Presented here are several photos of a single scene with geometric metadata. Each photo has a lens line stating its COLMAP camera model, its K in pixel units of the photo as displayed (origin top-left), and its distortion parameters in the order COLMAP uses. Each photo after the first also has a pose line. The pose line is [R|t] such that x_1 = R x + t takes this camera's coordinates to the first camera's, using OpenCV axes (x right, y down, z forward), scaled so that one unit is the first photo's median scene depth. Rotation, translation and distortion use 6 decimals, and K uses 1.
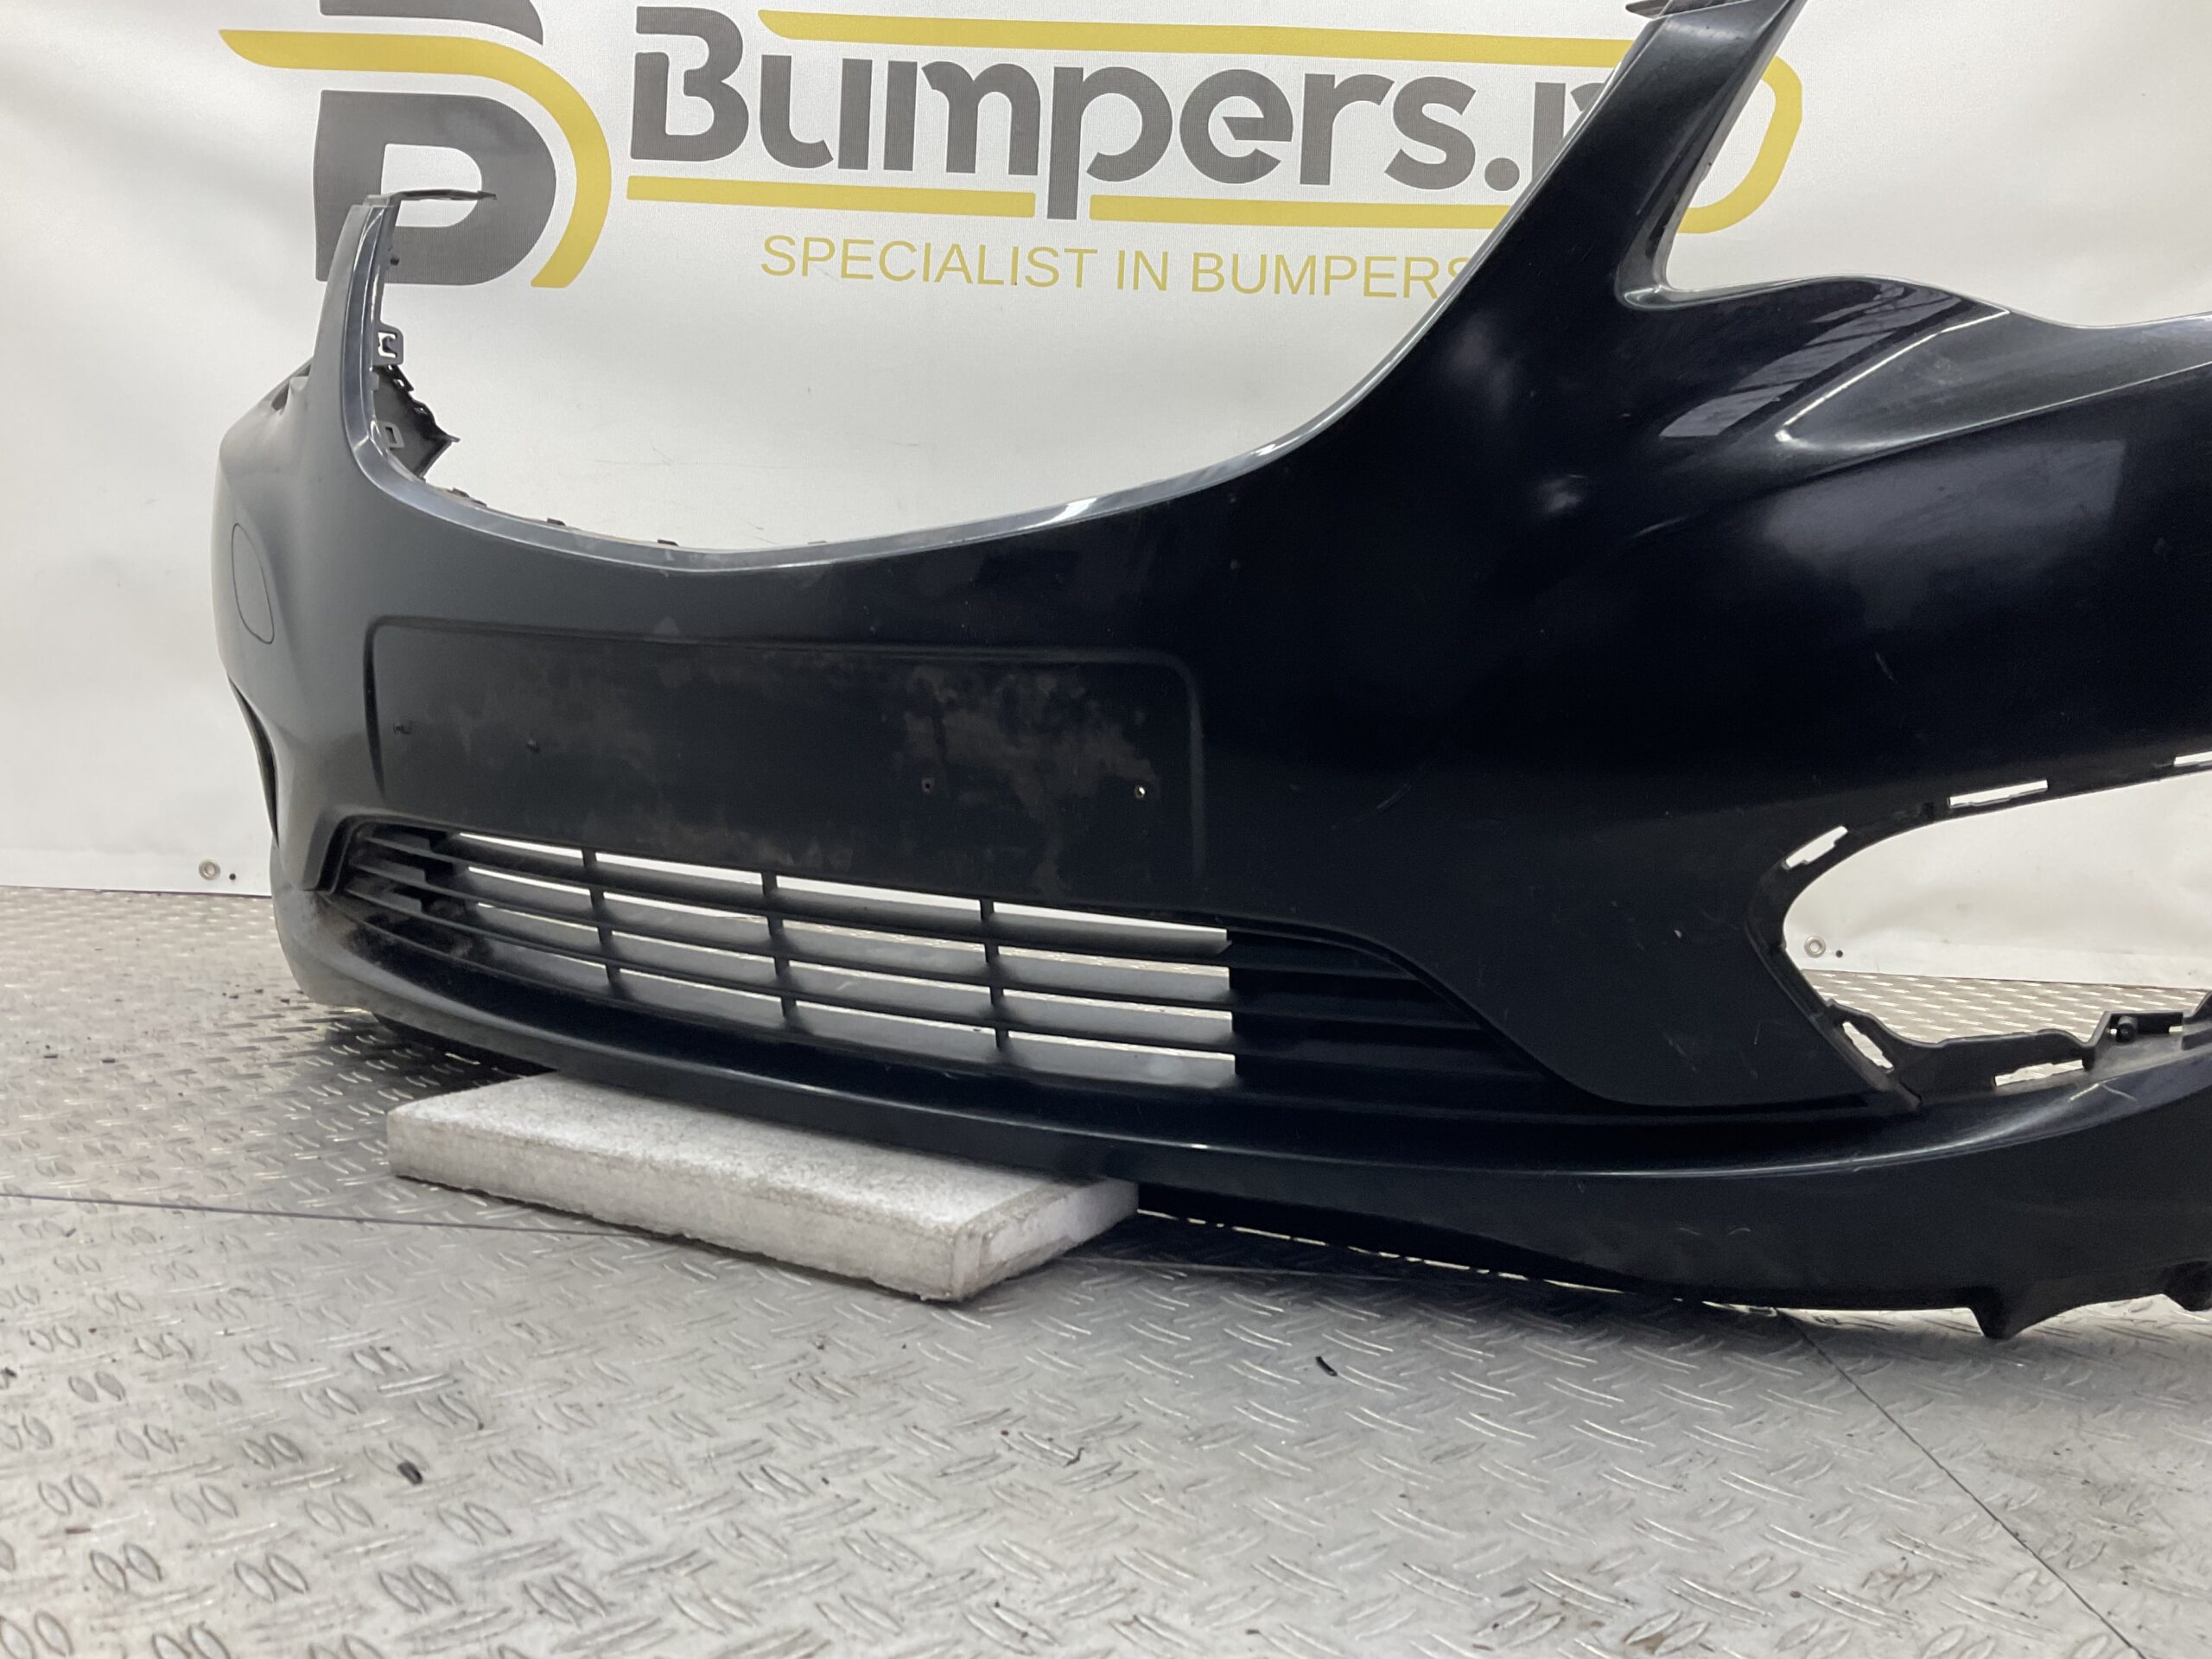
lens RADIAL K [[1847.4, 0, 1116.3], [0, 1847.4, 809.7], [0, 0, 1]] dist [0.111918, -0.248213]
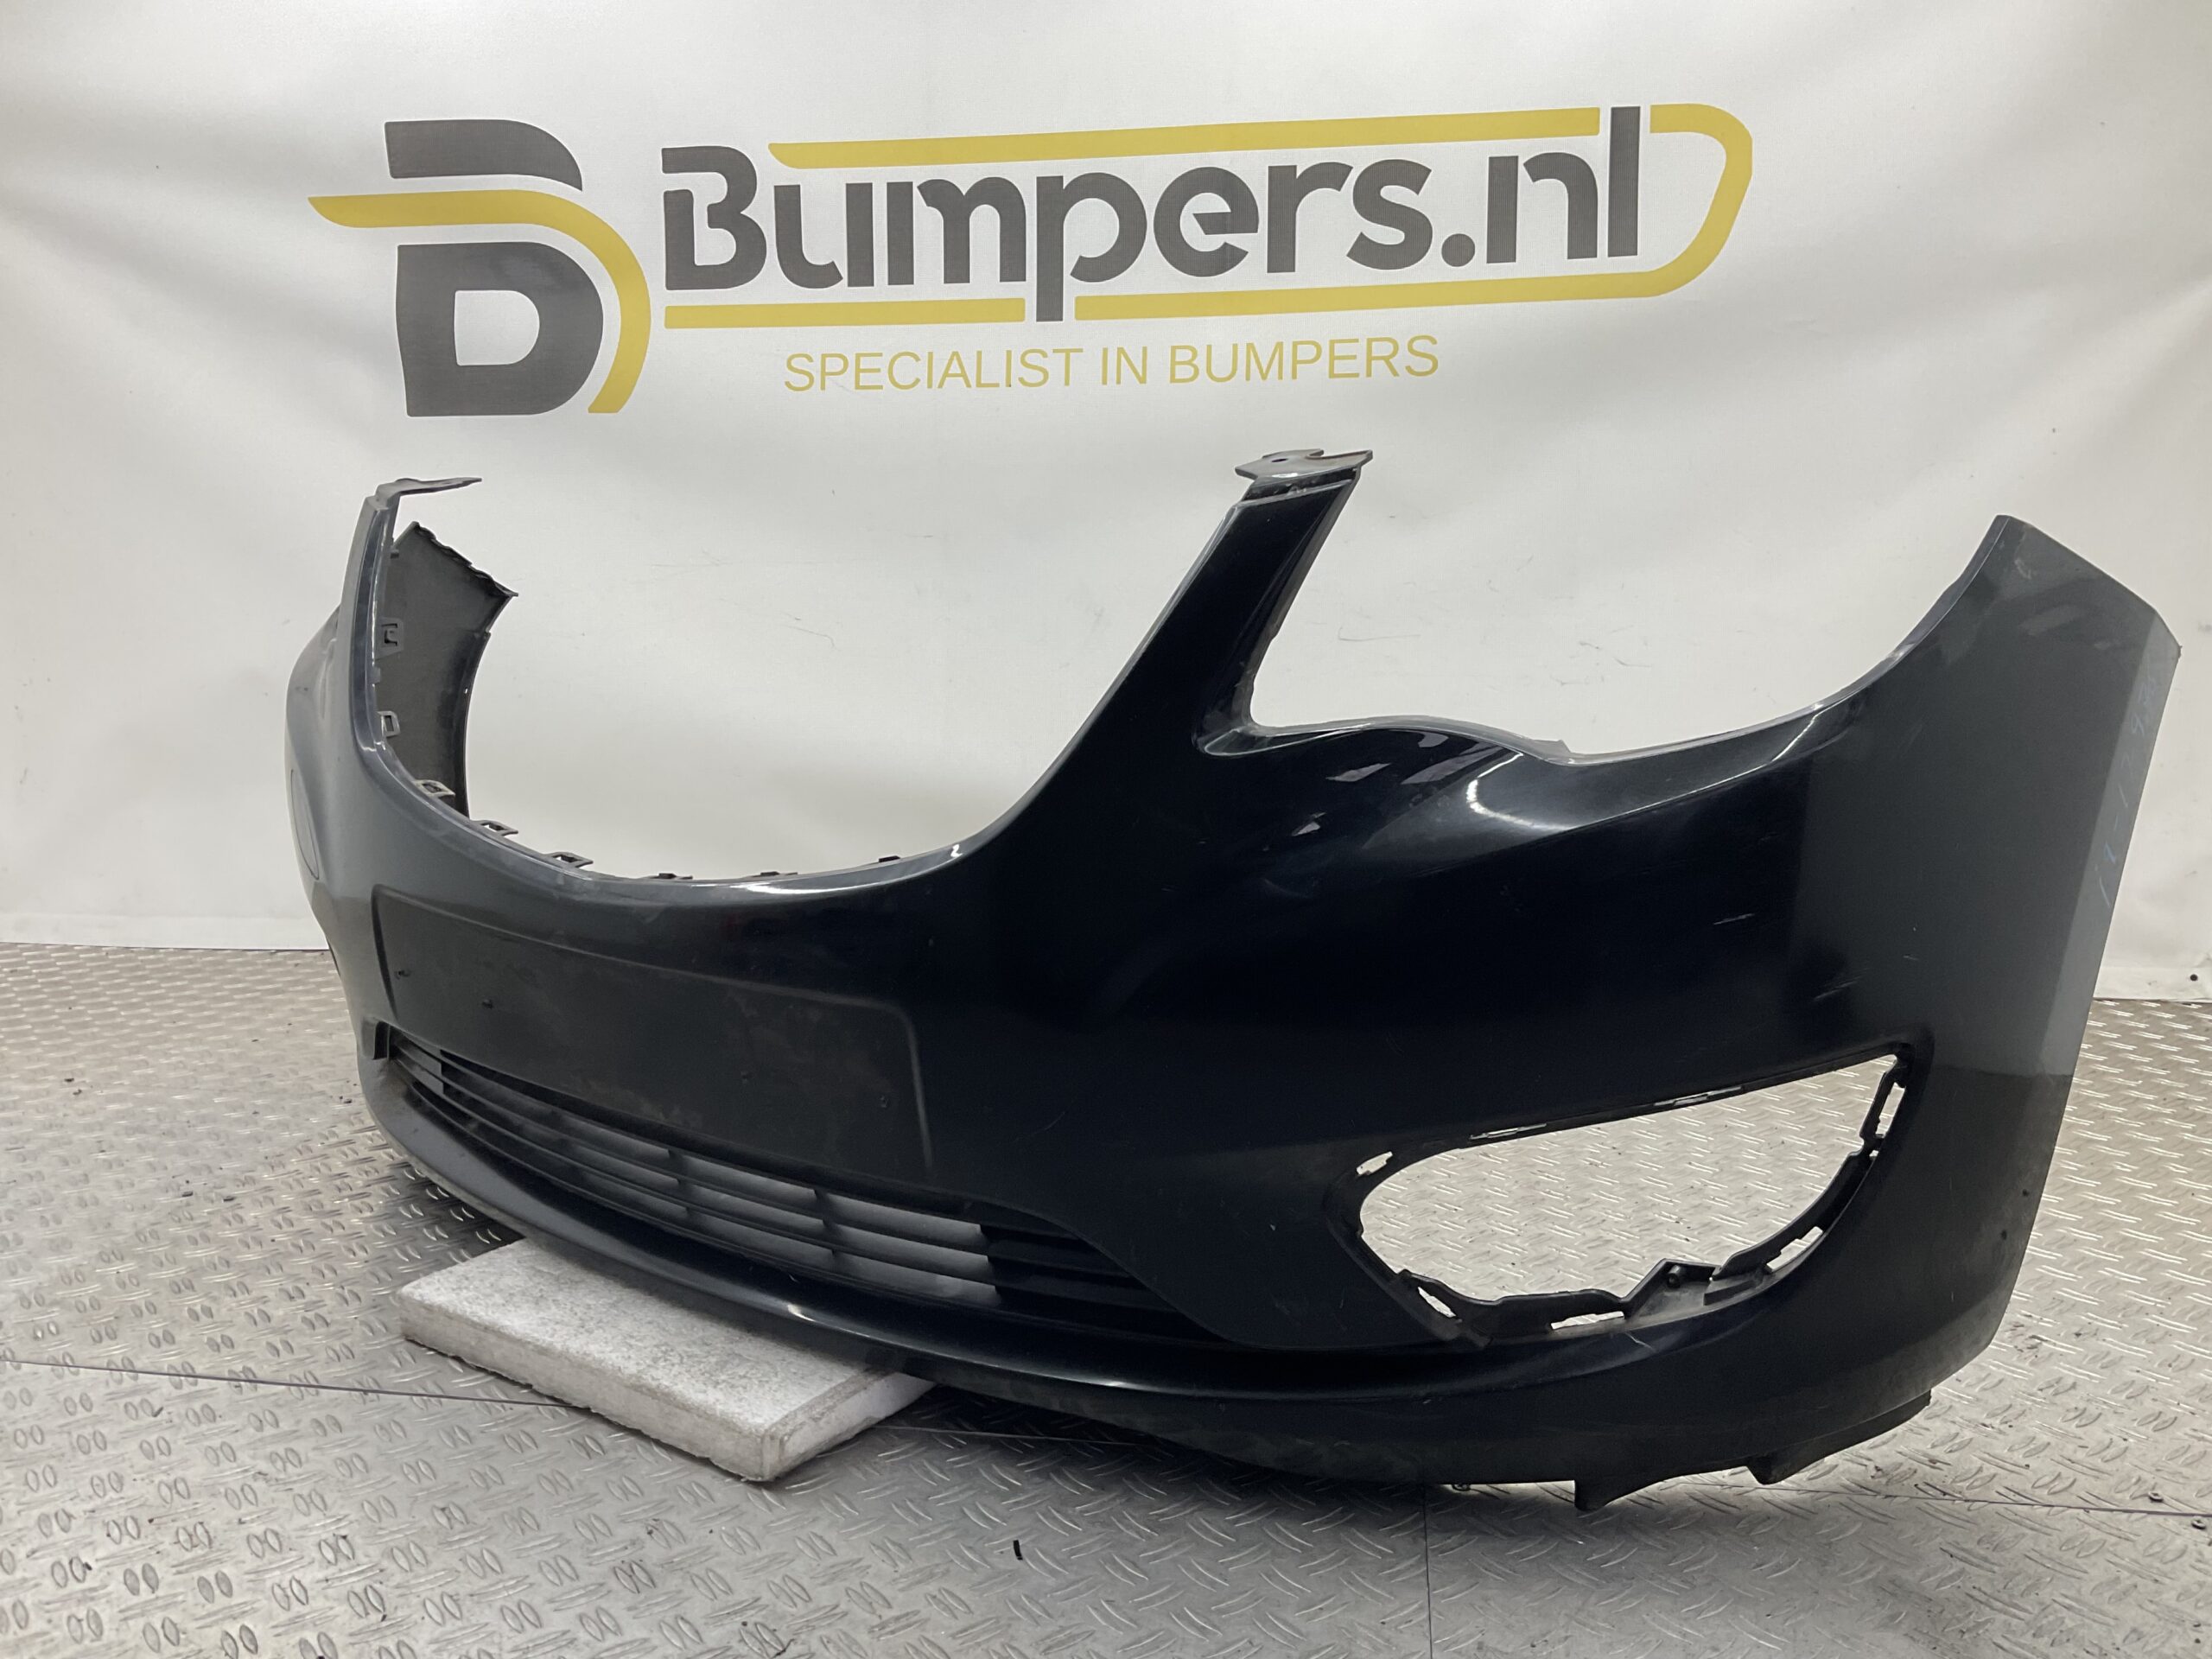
lens RADIAL K [[1834.2, 0, 1106.0], [0, 1834.2, 829.5], [0, 0, 1]] dist [0.116965, -0.243347]
pose [[0.991023, -0.034103, -0.129272, 0.133073], [0.046472, 0.994496, 0.093906, -0.122156], [0.125358, -0.099071, 0.987153, -0.089943]]
